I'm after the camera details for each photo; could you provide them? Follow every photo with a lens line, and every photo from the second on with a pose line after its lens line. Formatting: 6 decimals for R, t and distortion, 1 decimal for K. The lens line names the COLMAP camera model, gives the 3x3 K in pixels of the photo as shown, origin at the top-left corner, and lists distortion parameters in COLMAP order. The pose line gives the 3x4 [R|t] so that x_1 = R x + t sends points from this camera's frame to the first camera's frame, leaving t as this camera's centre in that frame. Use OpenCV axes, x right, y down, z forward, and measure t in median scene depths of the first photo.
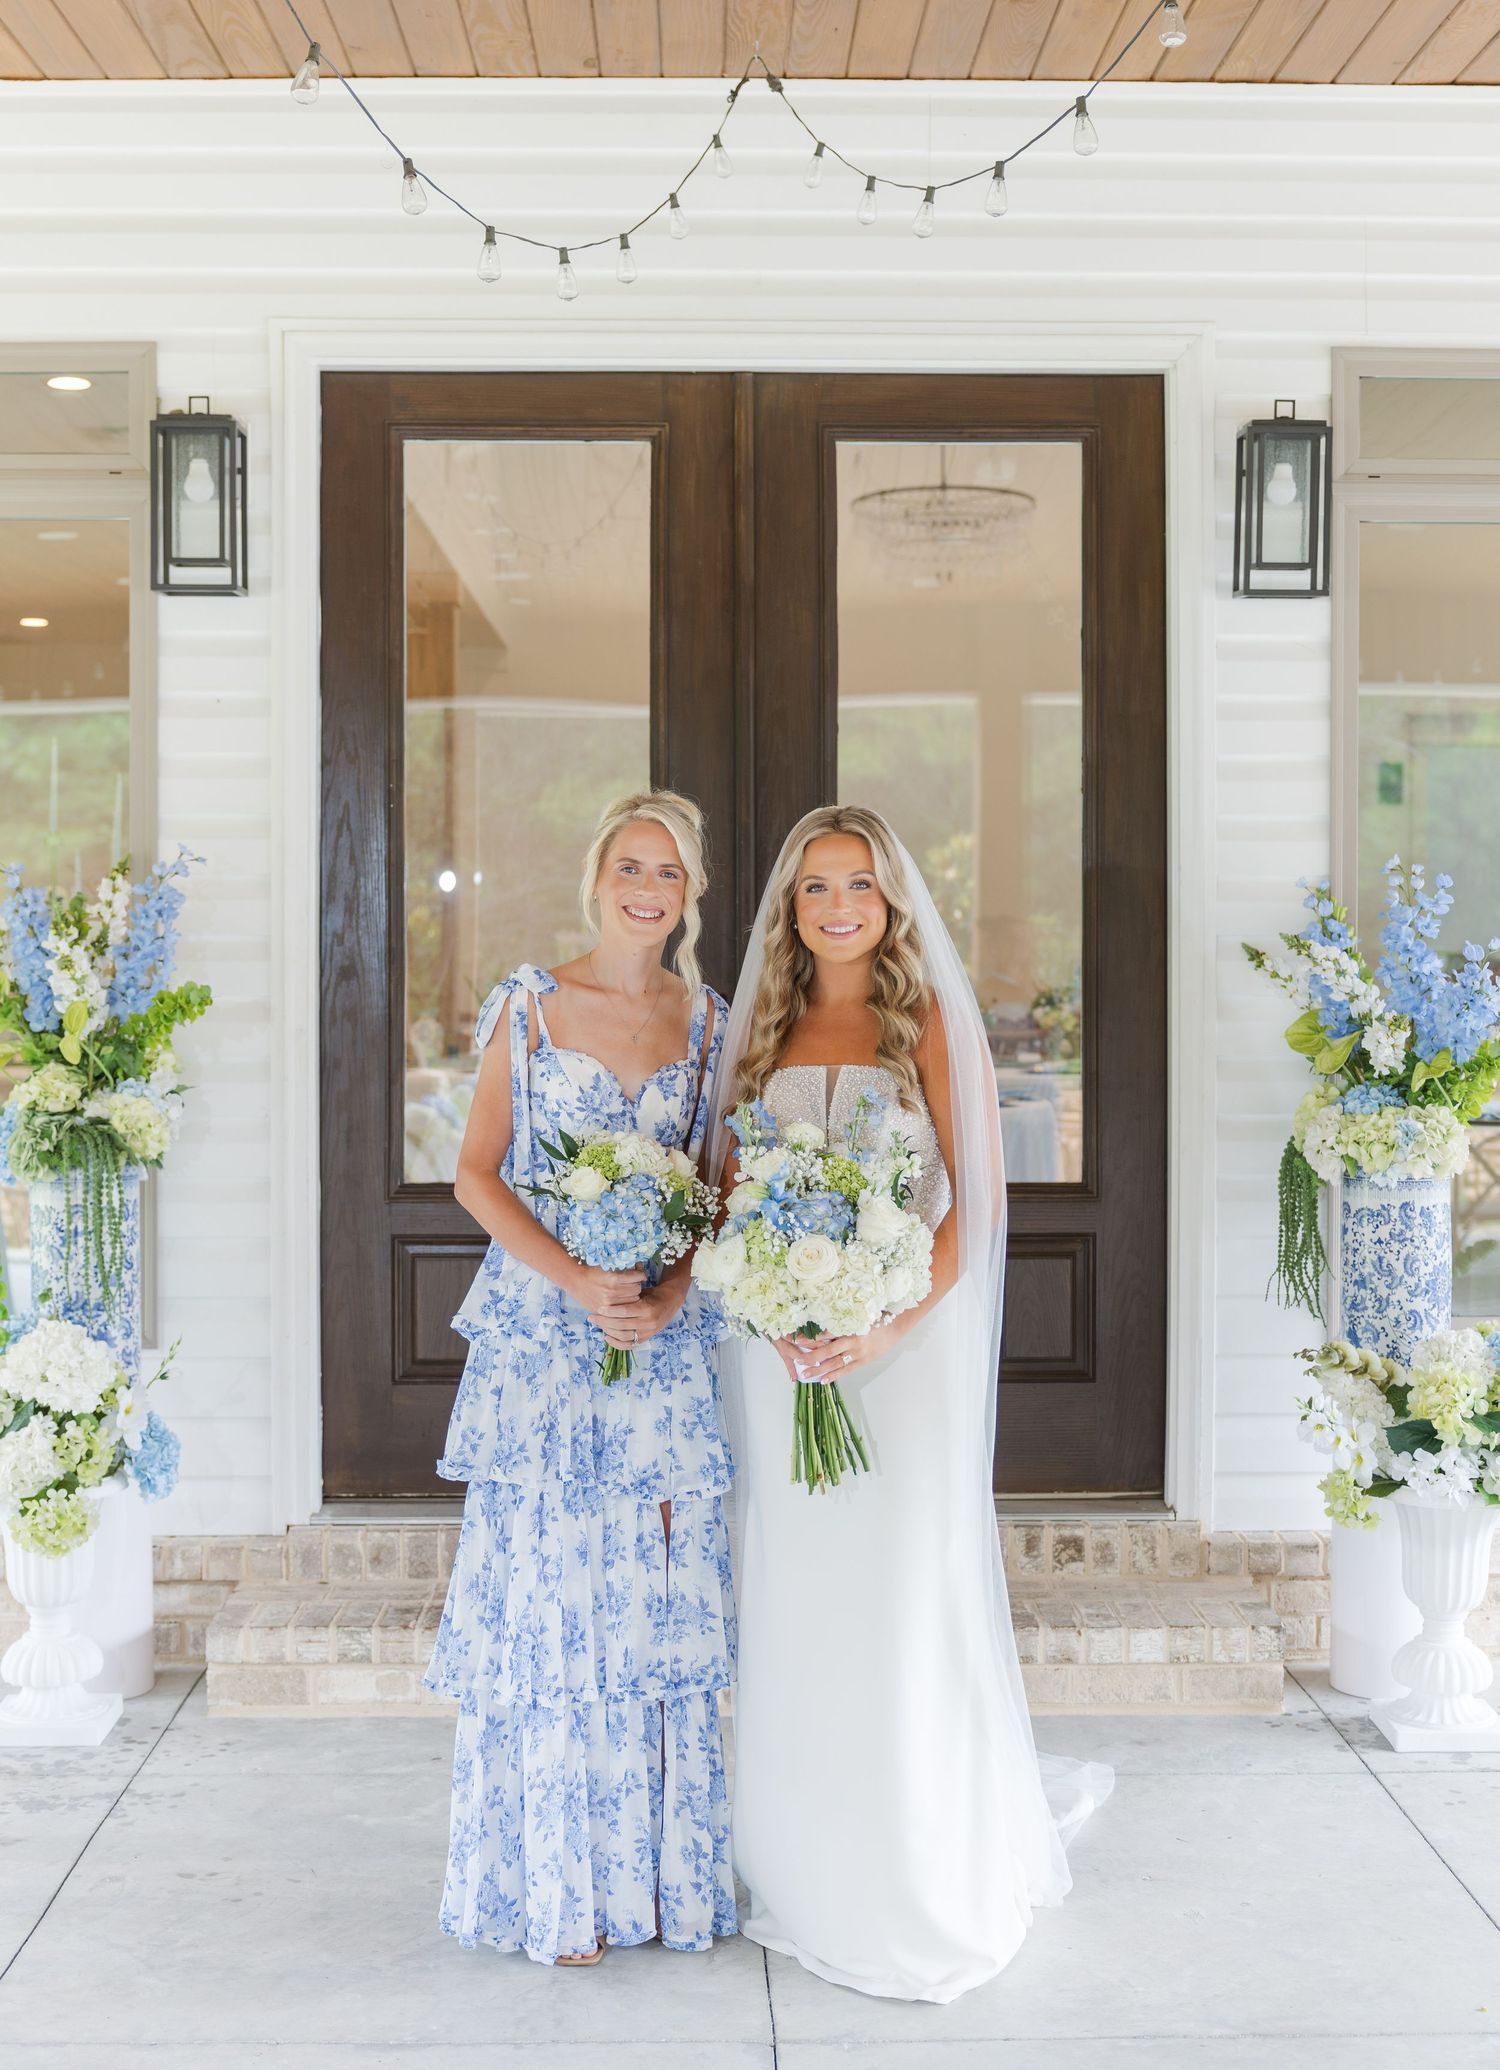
lens RADIAL K [[3488.9, 0, 779.5], [0, 3488.9, 1218.1], [0, 0, 1]] dist [-0.089420, 0.088865]
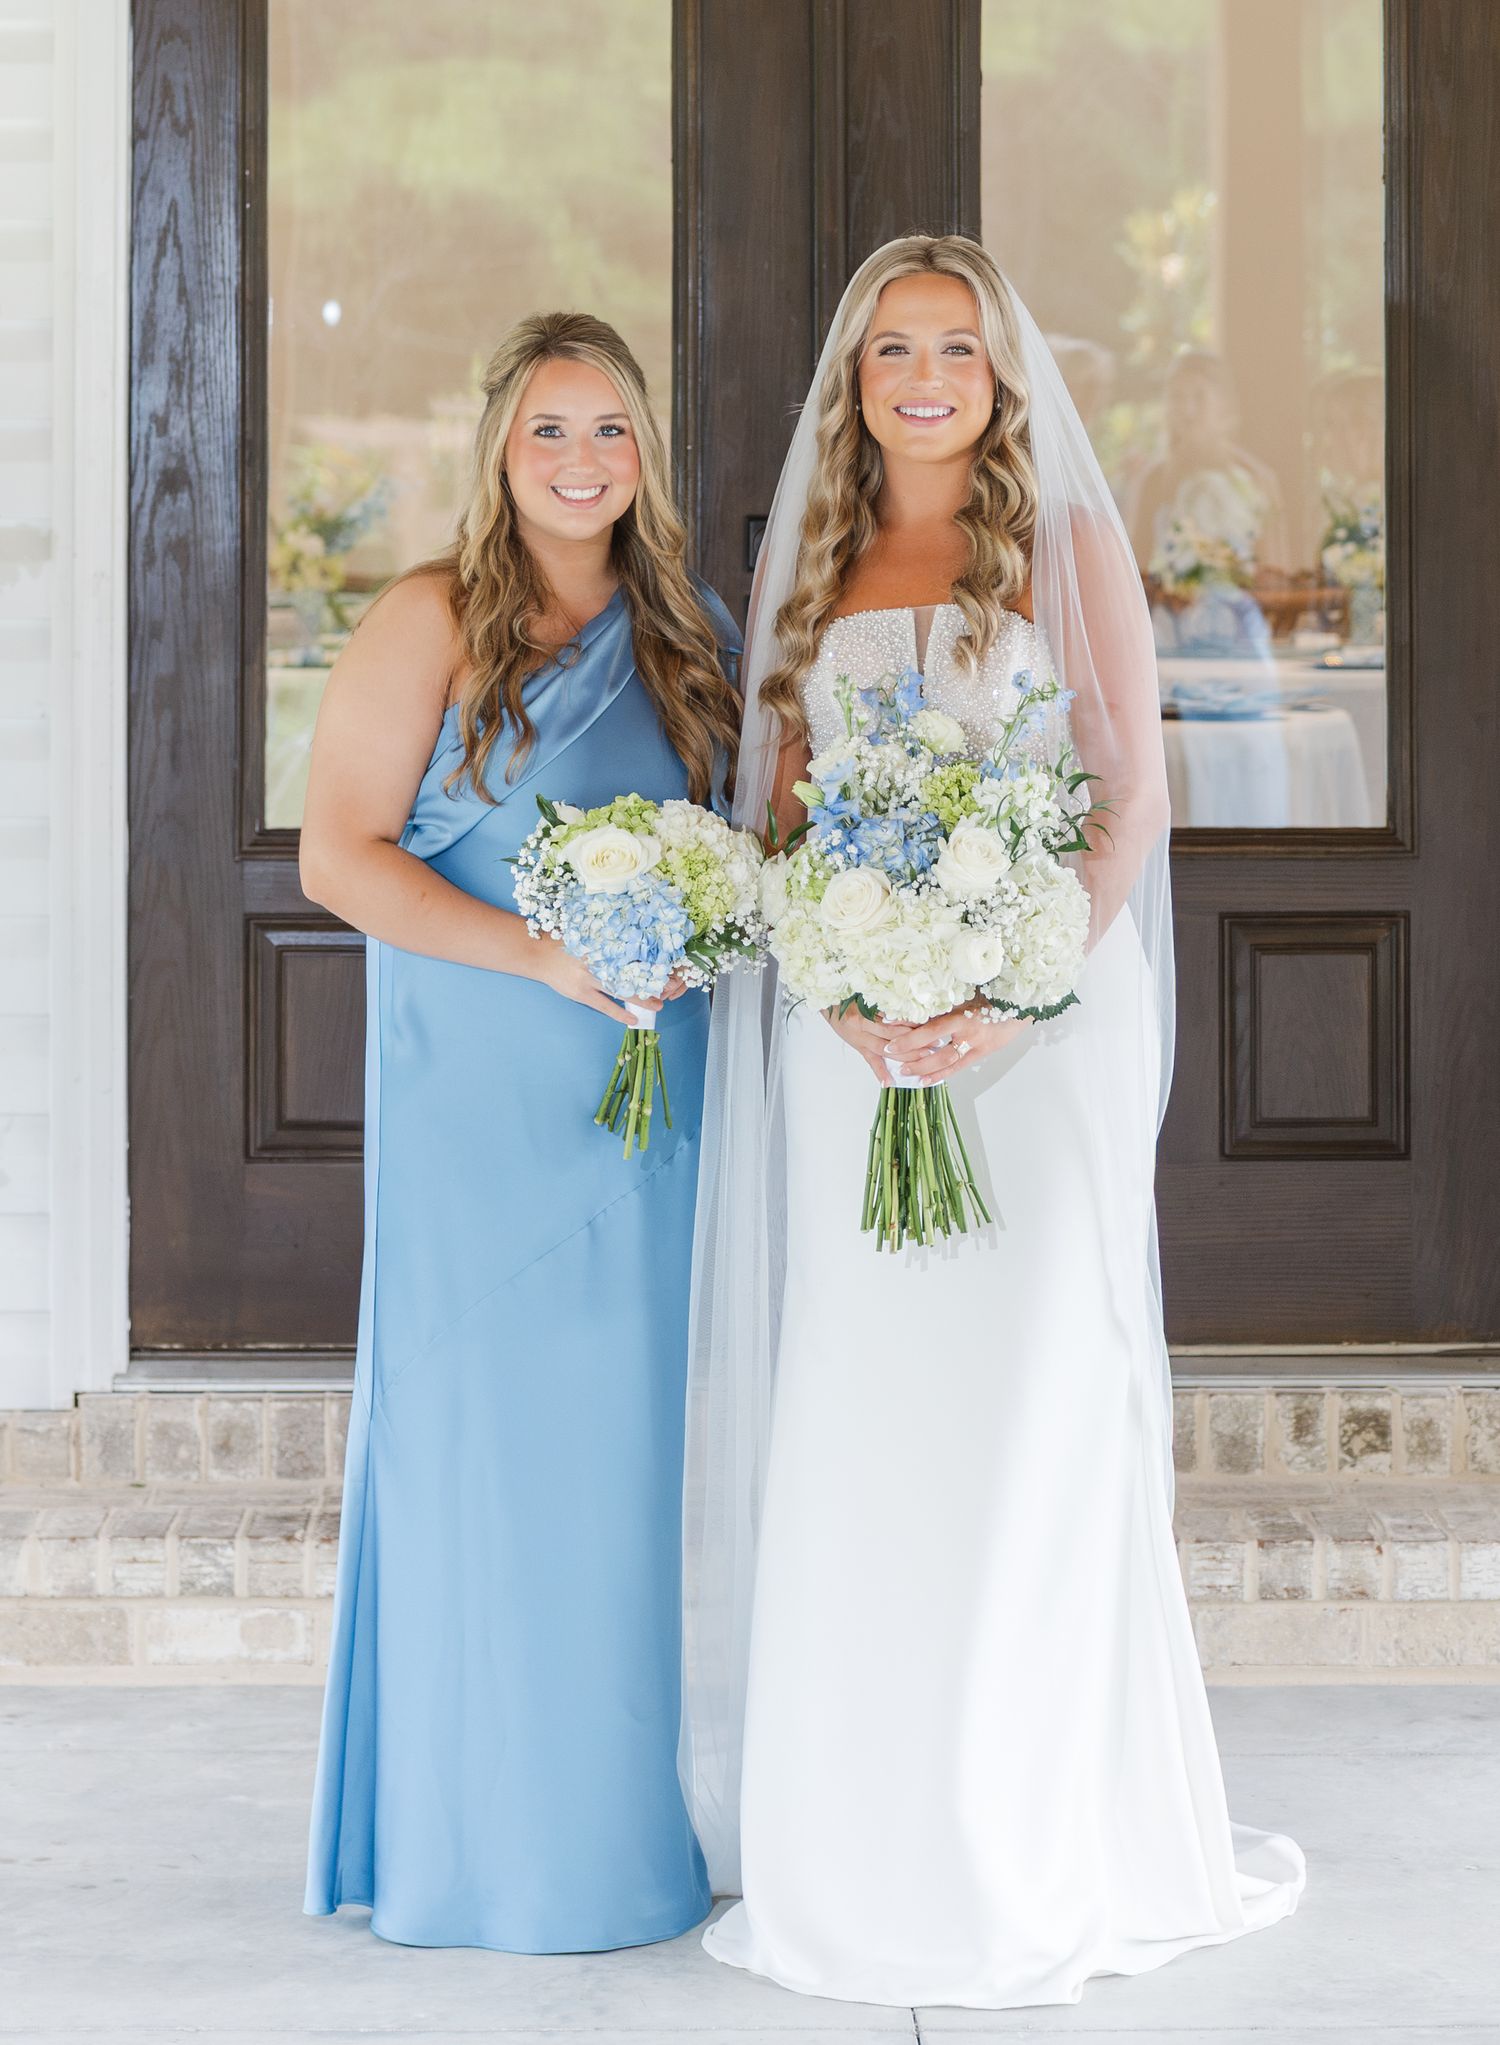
lens RADIAL K [[9098.6, 0, 750.0], [0, 9098.6, 1022.5], [0, 0, 1]] dist [-0.289905, 1.375437]
pose [[0.999993, -0.000534, 0.003704, -0.030419], [0.000573, 0.999943, -0.010616, 0.041539], [-0.003698, 0.010618, 0.999937, -0.591720]]
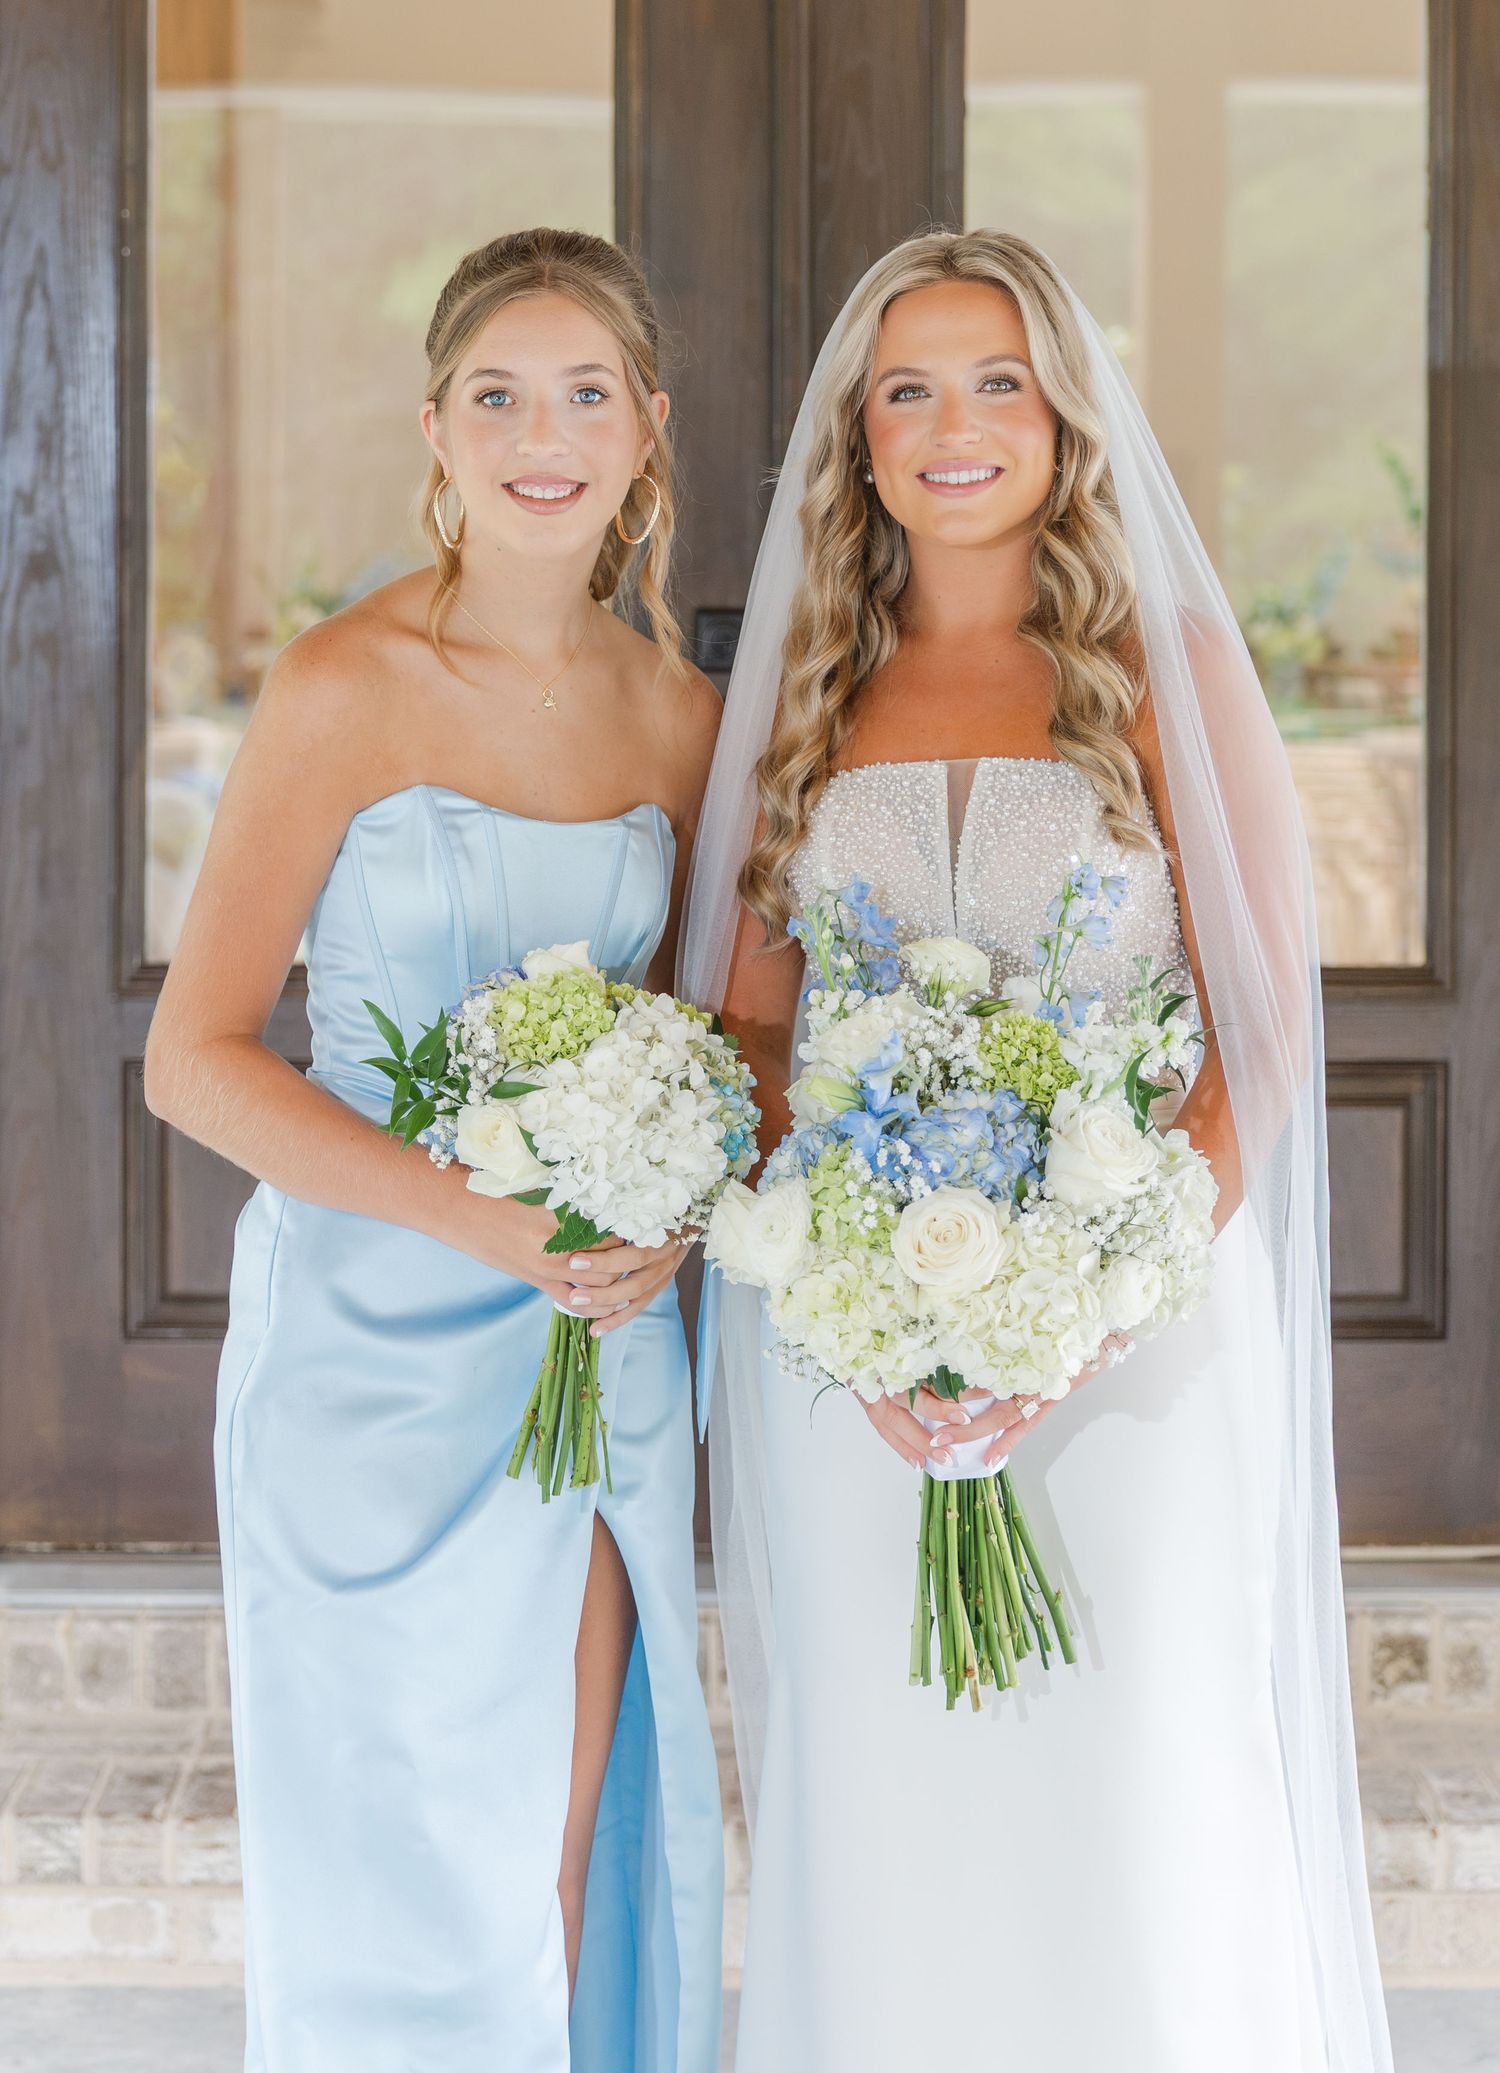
lens RADIAL K [[3201.6, 0, 754.4], [0, 3201.6, 622.1], [0, 0, 1]] dist [-0.081268, -0.087071]
pose [[0.999995, 0.003293, -0.000098, -0.015757], [-0.003294, 0.998927, -0.046196, -0.040777], [-0.000055, 0.046196, 0.998932, 0.527463]]
